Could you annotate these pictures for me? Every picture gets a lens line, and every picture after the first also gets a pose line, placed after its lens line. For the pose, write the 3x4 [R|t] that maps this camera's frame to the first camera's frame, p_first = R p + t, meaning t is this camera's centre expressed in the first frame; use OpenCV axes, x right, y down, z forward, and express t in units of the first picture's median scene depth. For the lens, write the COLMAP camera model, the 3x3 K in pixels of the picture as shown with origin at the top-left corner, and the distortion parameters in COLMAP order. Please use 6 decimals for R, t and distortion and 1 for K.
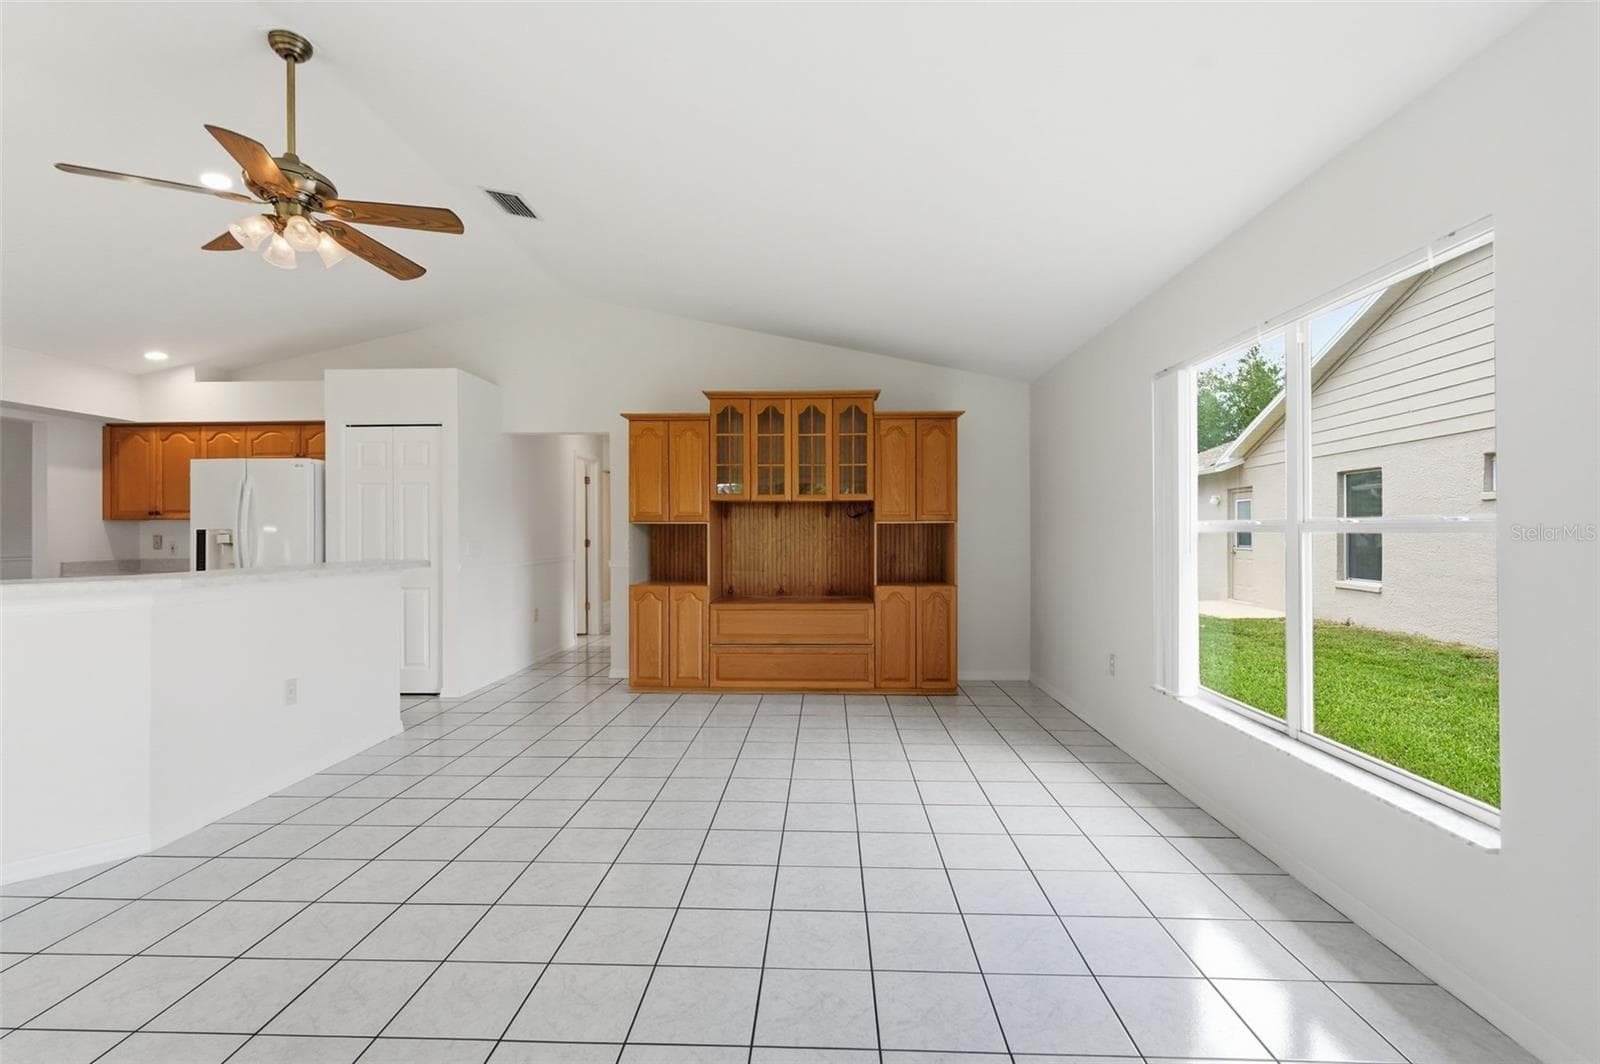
lens RADIAL K [[716.4, 0, 800.0], [0, 716.4, 532.0], [0, 0, 1]] dist [-0.001541, -0.000424]
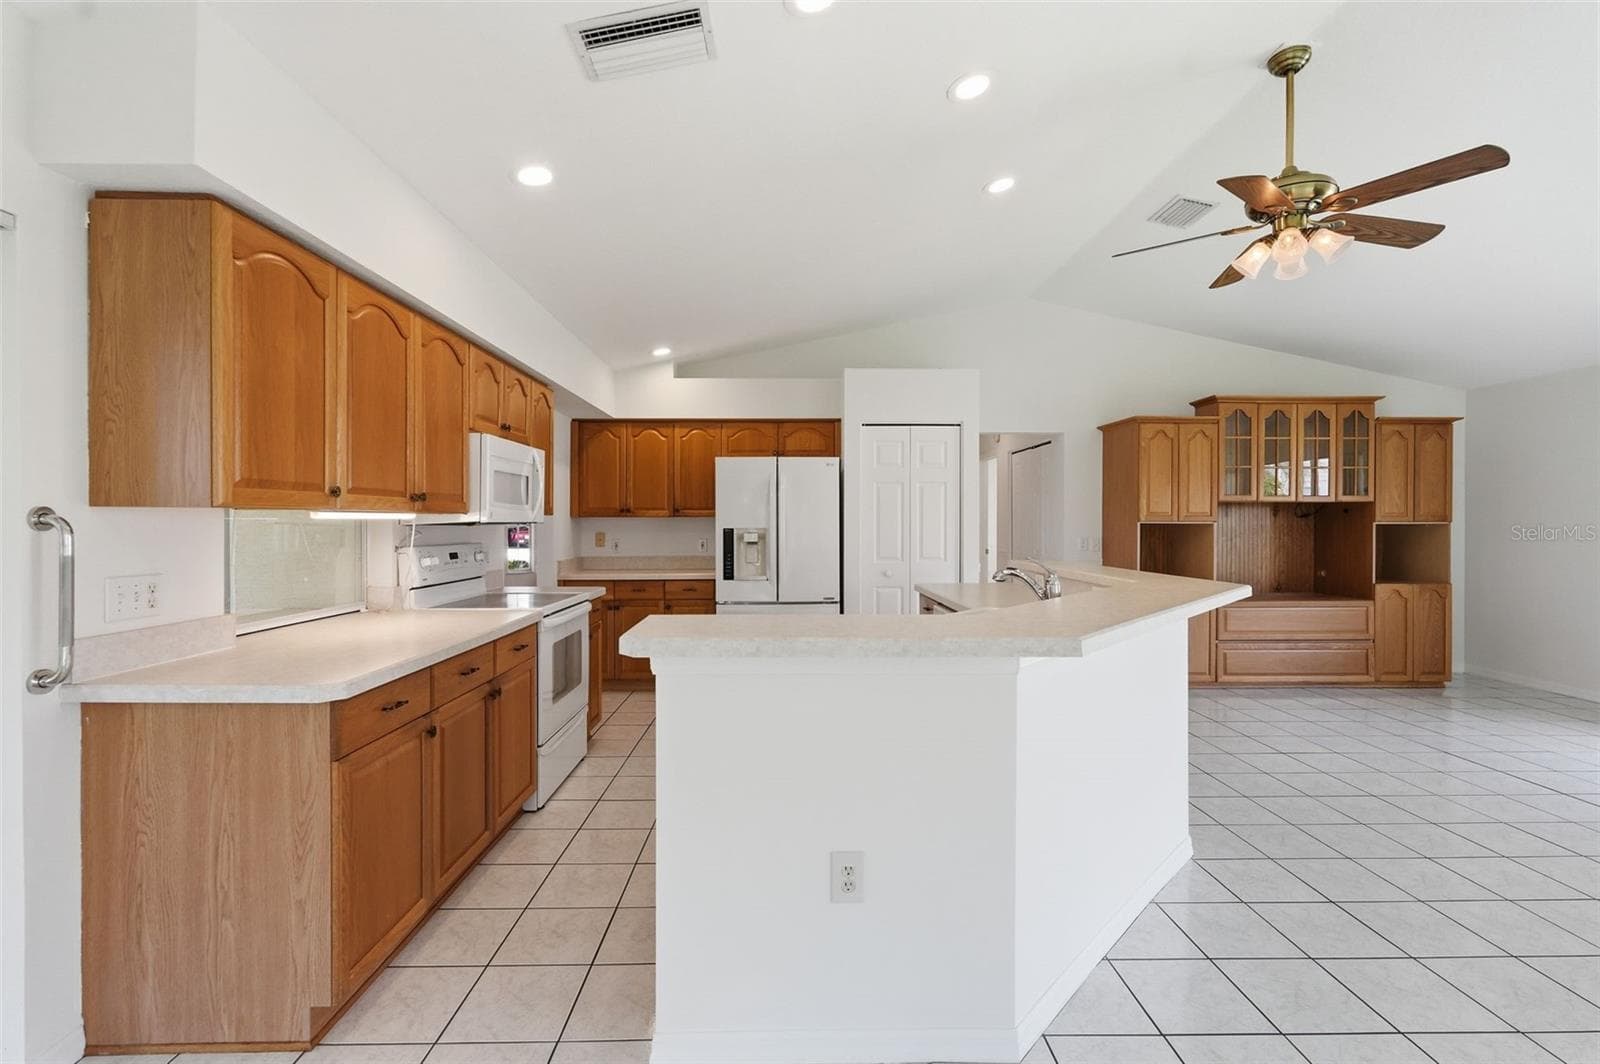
lens RADIAL K [[696.6, 0, 797.5], [0, 696.6, 524.6], [0, 0, 1]] dist [0.002904, 0.000510]
pose [[0.998316, 0.003001, 0.057933, -0.790494], [-0.002841, 0.999992, -0.002838, -0.005431], [-0.057941, 0.002668, 0.998316, 0.032885]]
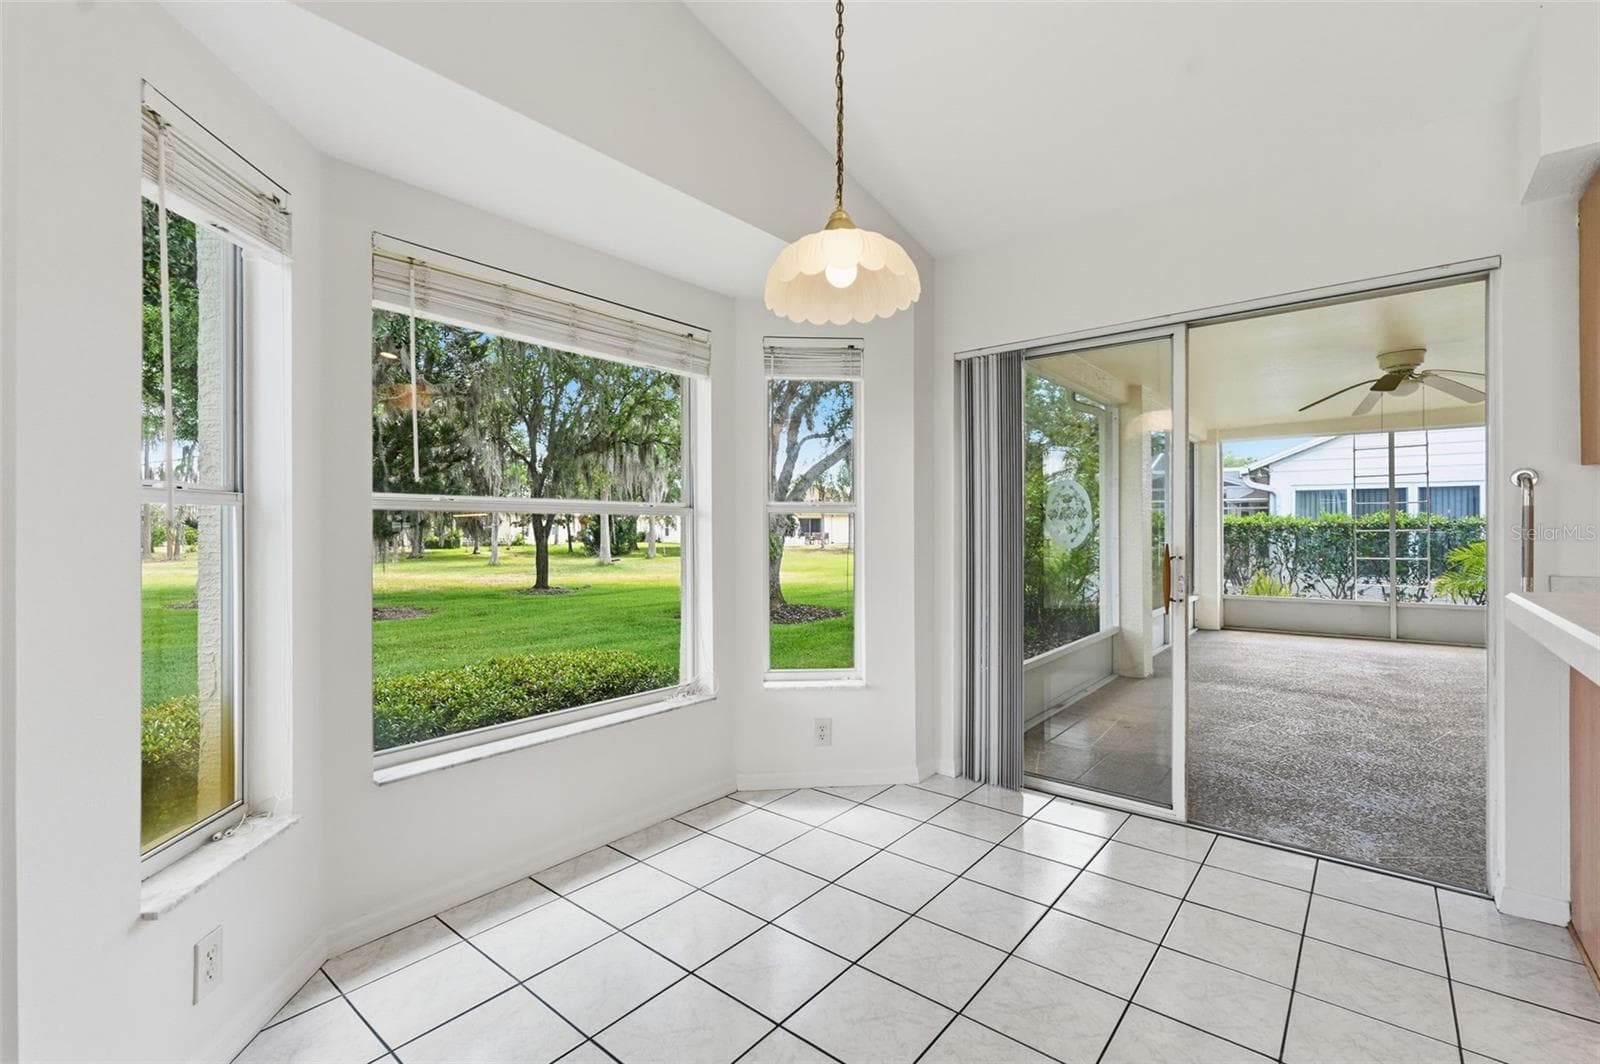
lens RADIAL K [[701.5, 0, 803.1], [0, 701.5, 528.7], [0, 0, 1]] dist [0.002680, 0.000525]
pose [[-0.600876, 0.004975, -0.799326, -0.537309], [0.000436, 0.999983, 0.005896, 0.017313], [0.799342, 0.003195, -0.600868, 0.264138]]
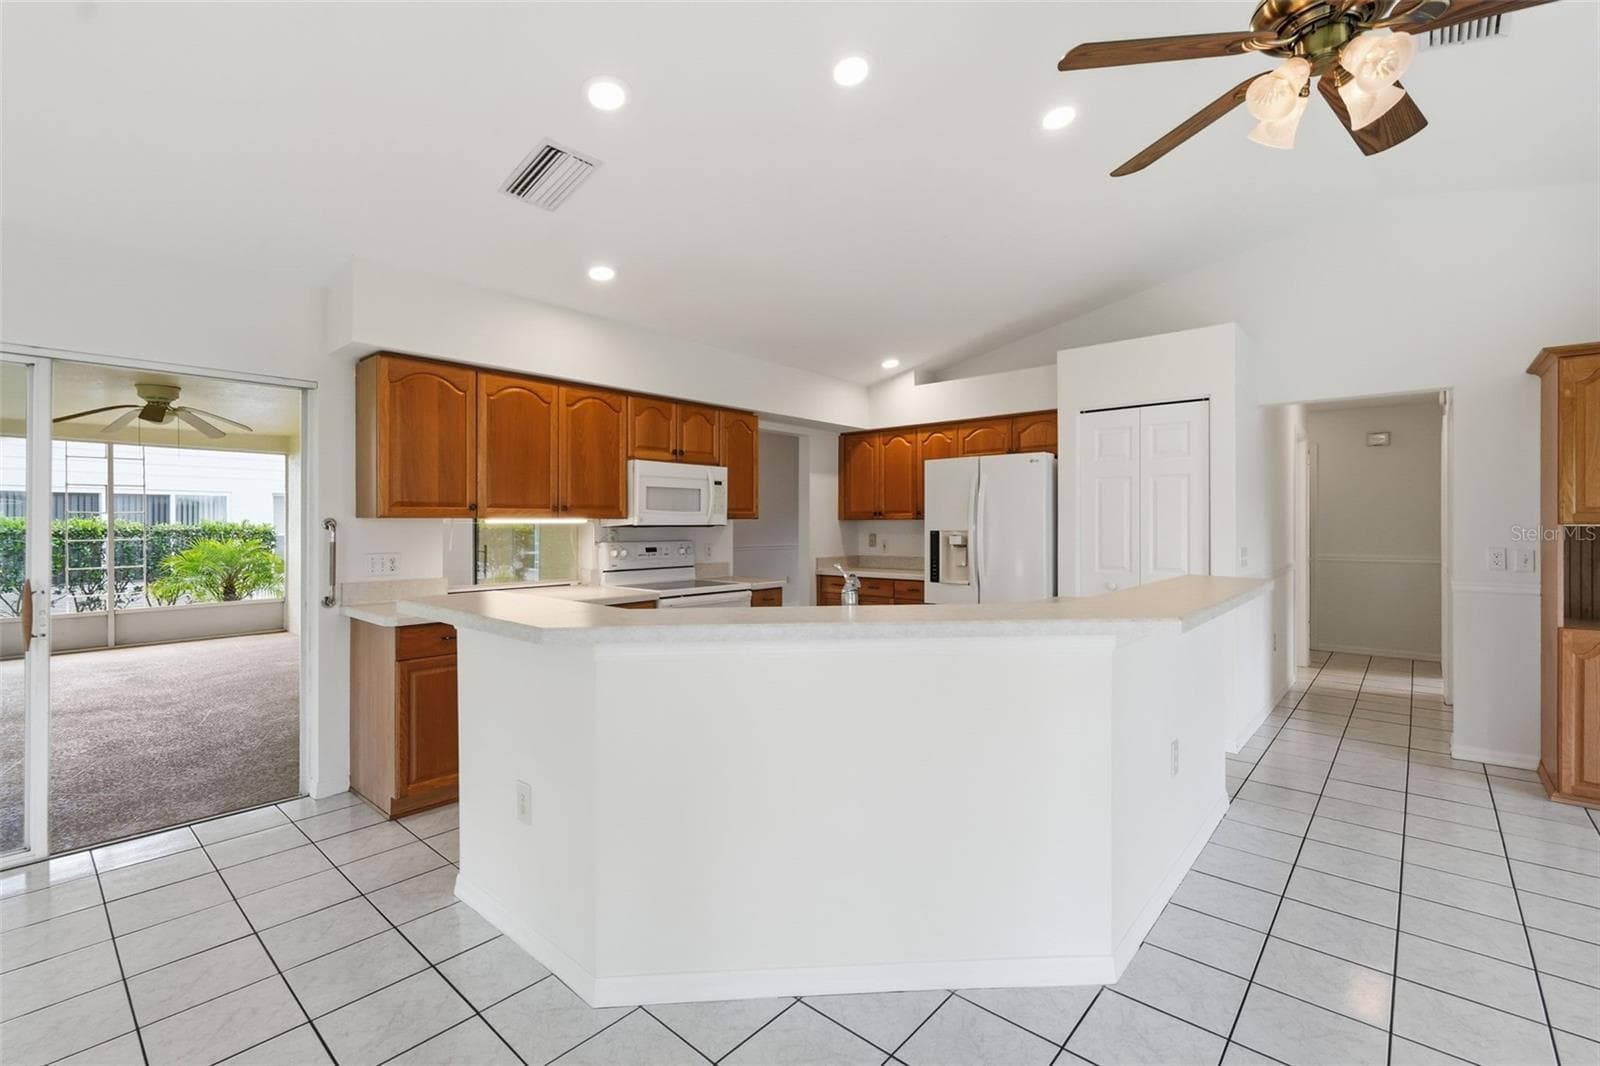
lens RADIAL K [[700.3, 0, 805.0], [0, 700.3, 519.6], [0, 0, 1]] dist [-0.001729, -0.000413]
pose [[0.781184, -0.000837, -0.624300, -0.368801], [-0.005492, 0.999951, -0.008213, -0.009097], [0.624277, 0.009844, 0.781141, 0.129134]]
